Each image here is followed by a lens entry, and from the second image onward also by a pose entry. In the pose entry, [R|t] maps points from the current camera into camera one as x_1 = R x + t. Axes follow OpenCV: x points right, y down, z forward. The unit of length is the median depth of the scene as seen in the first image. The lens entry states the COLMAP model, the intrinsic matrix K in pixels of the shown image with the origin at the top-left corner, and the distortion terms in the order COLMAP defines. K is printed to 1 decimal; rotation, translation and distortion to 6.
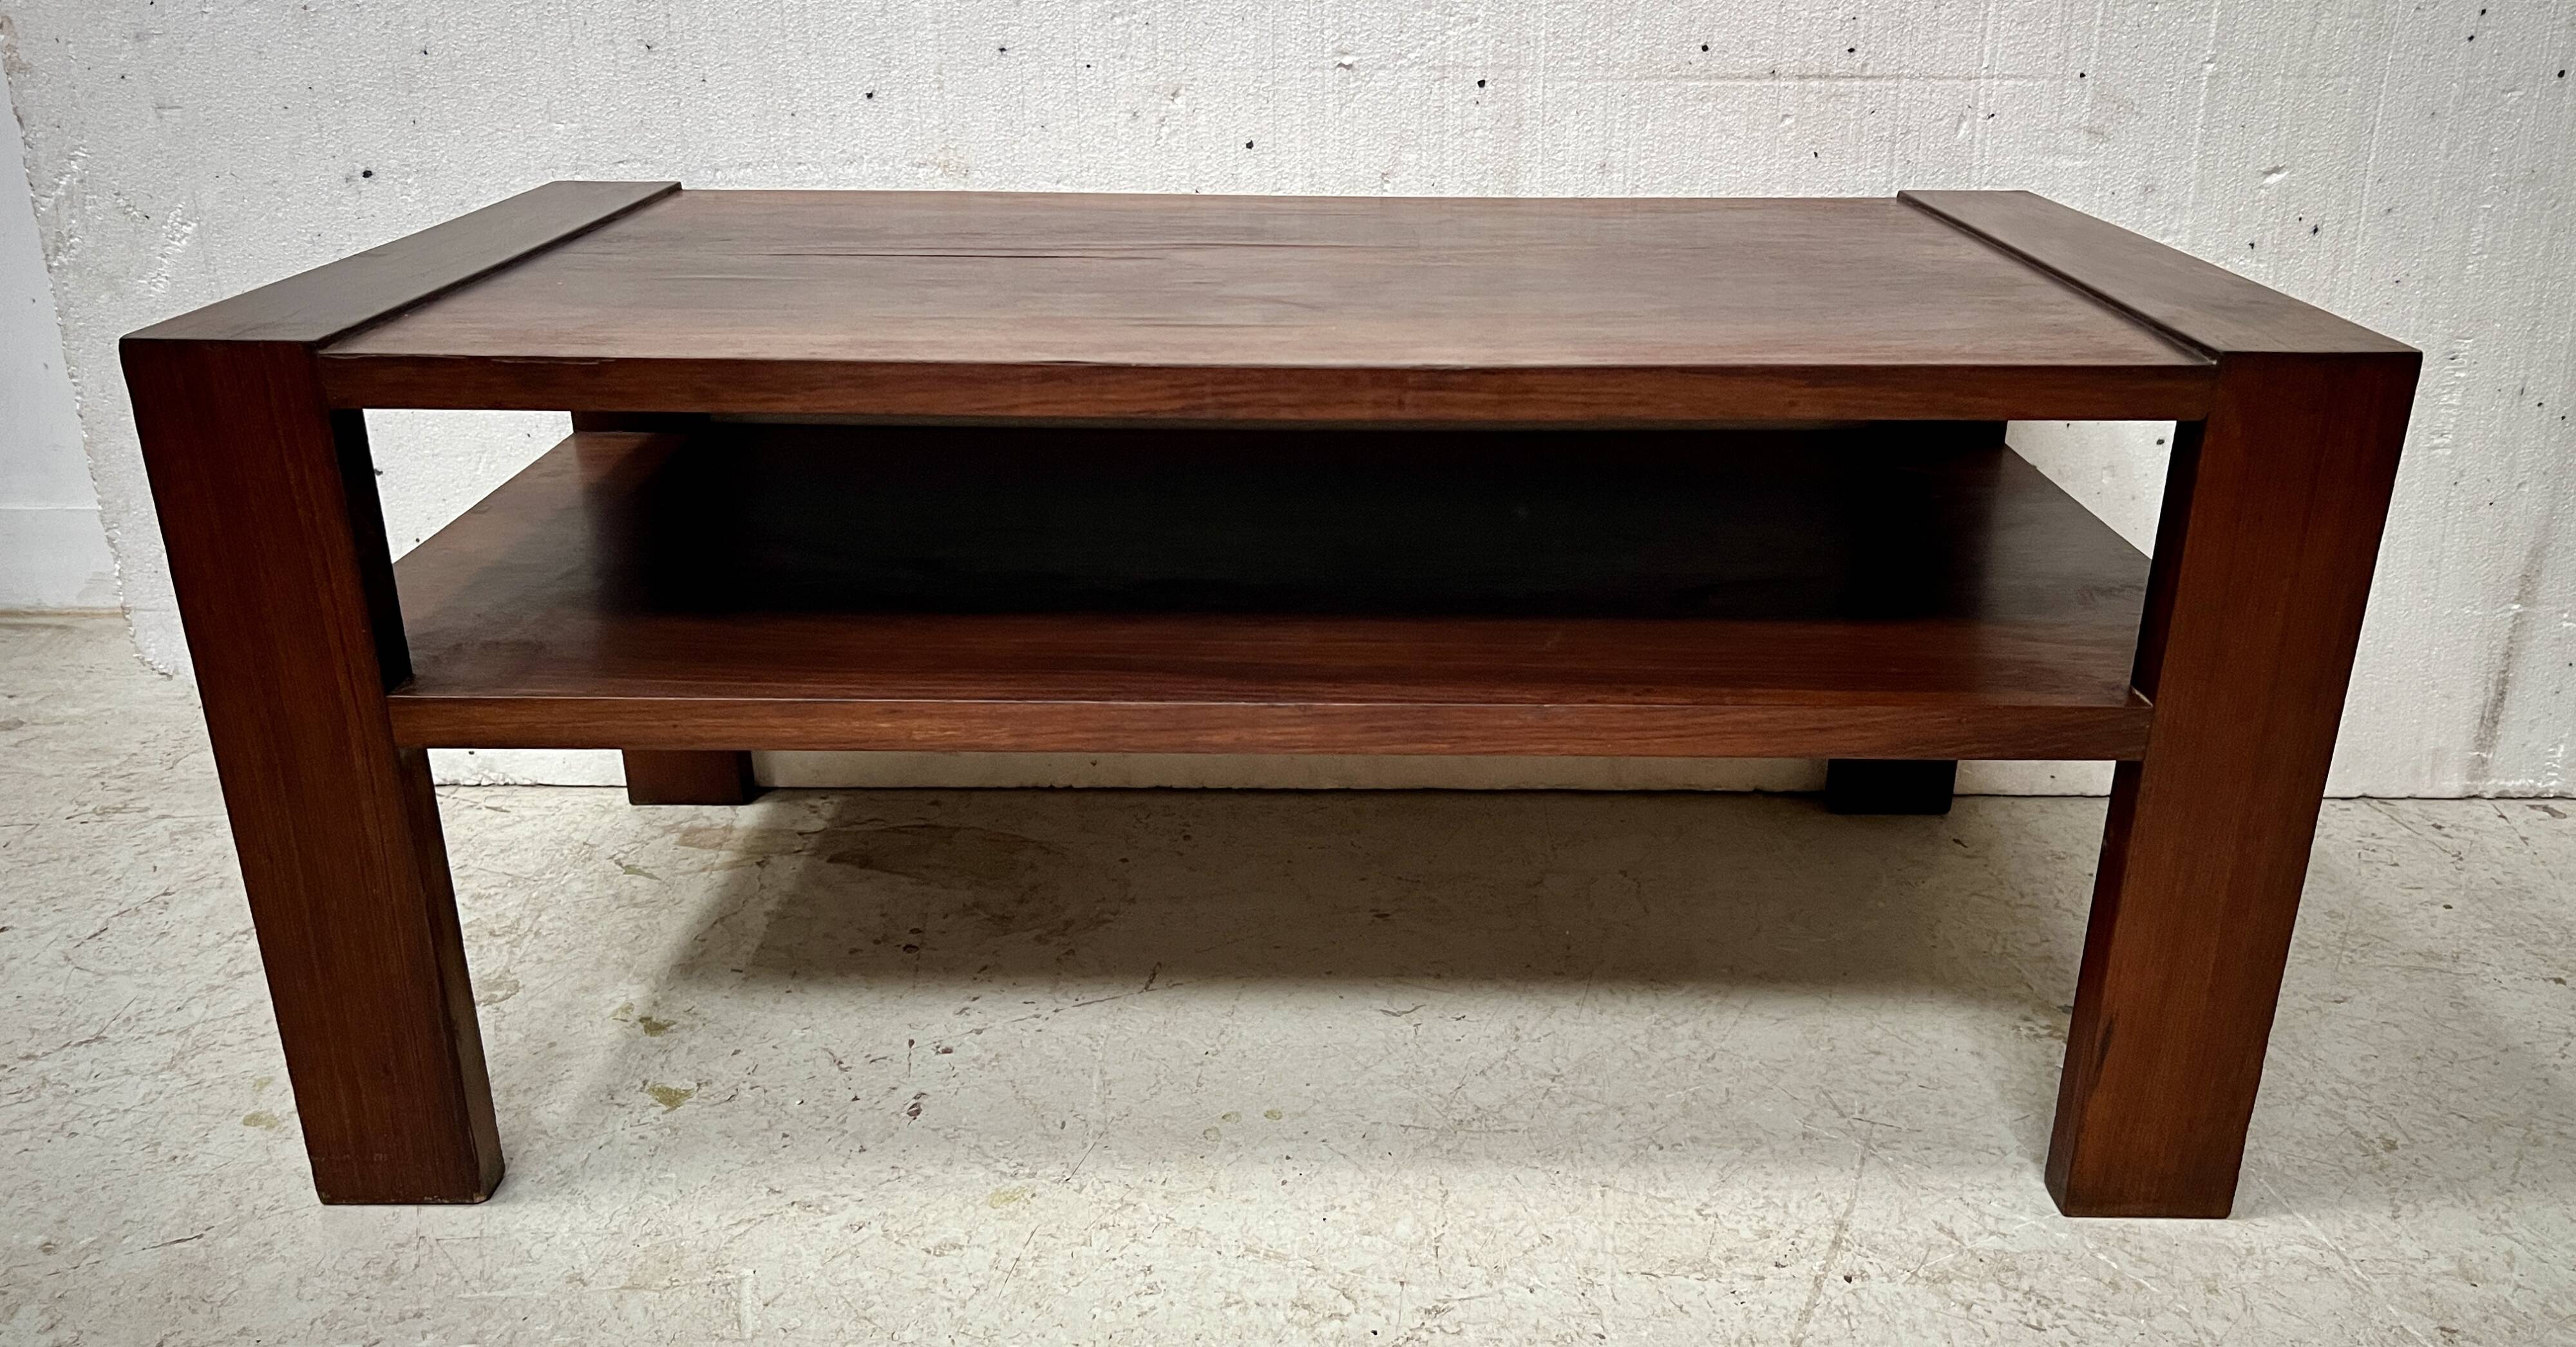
lens RADIAL K [[1997.3, 0, 1292.8], [0, 1997.3, 733.1], [0, 0, 1]] dist [0.027955, -0.015617]
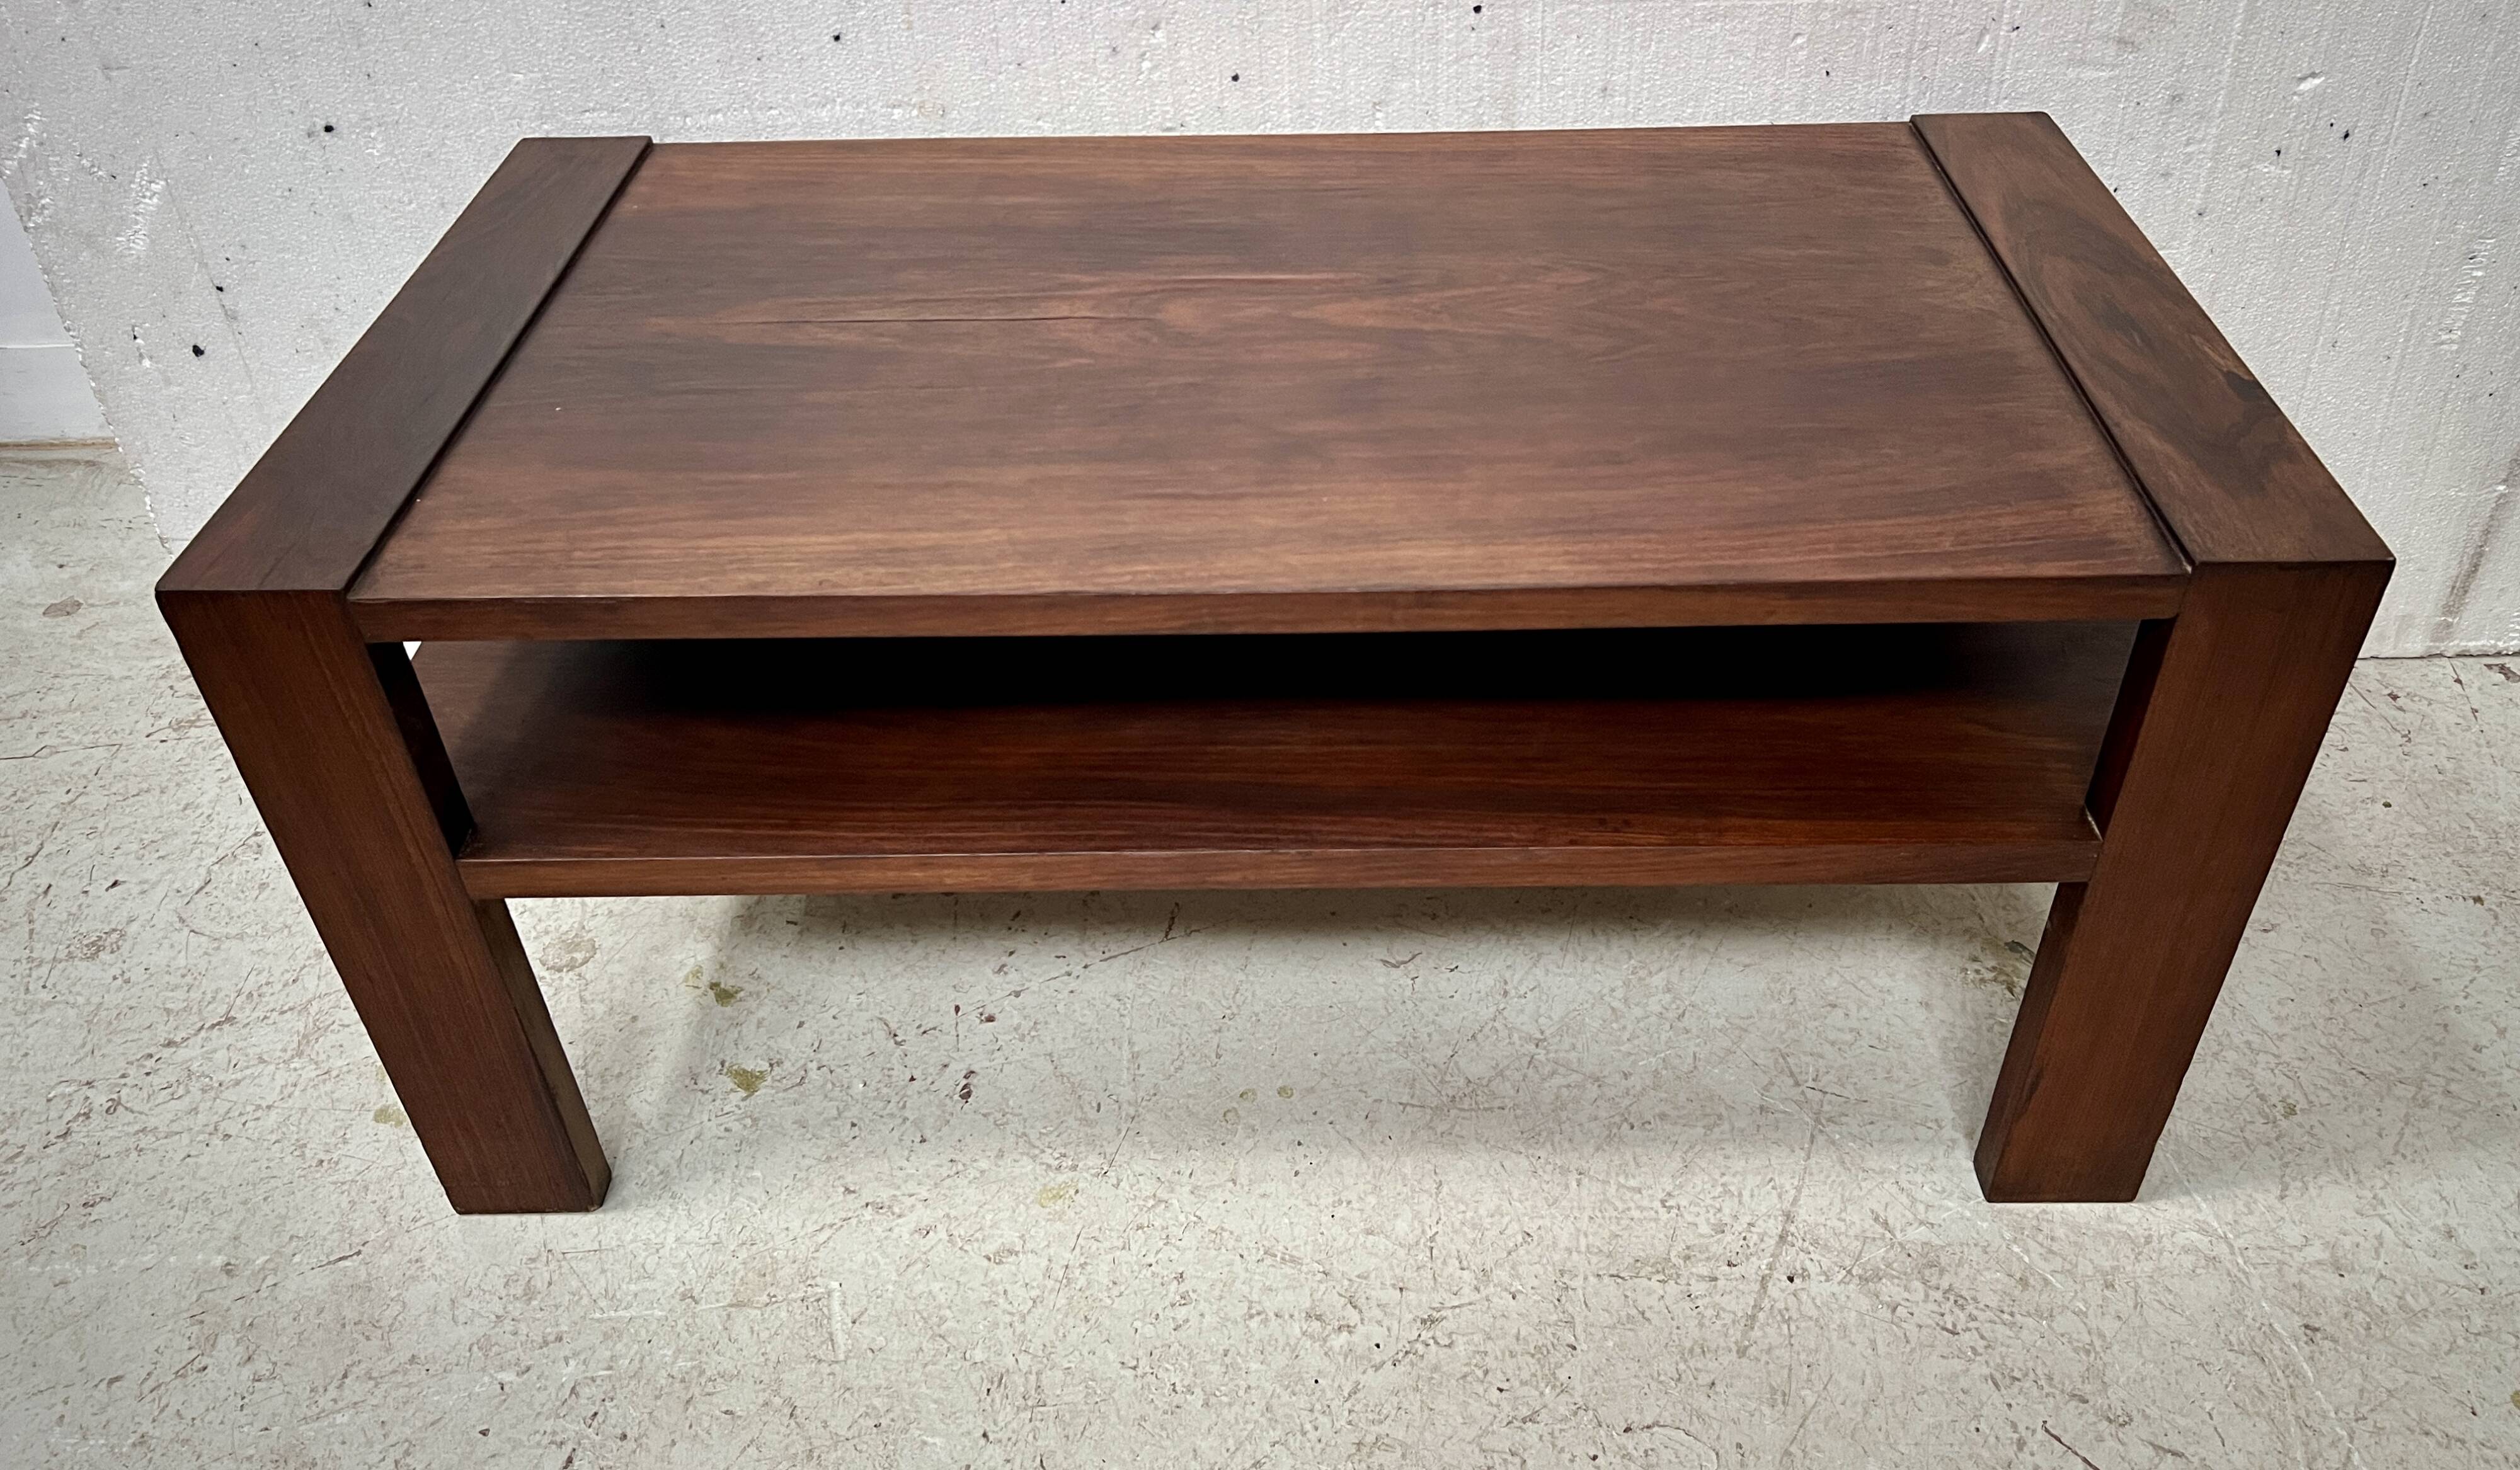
lens RADIAL K [[1948.8, 0, 1272.4], [0, 1948.8, 764.1], [0, 0, 1]] dist [0.033229, -0.018455]
pose [[0.999557, -0.023213, -0.018630, 0.007531], [0.027577, 0.957769, 0.286214, -0.304037], [0.011199, -0.286601, 0.957985, 0.007874]]
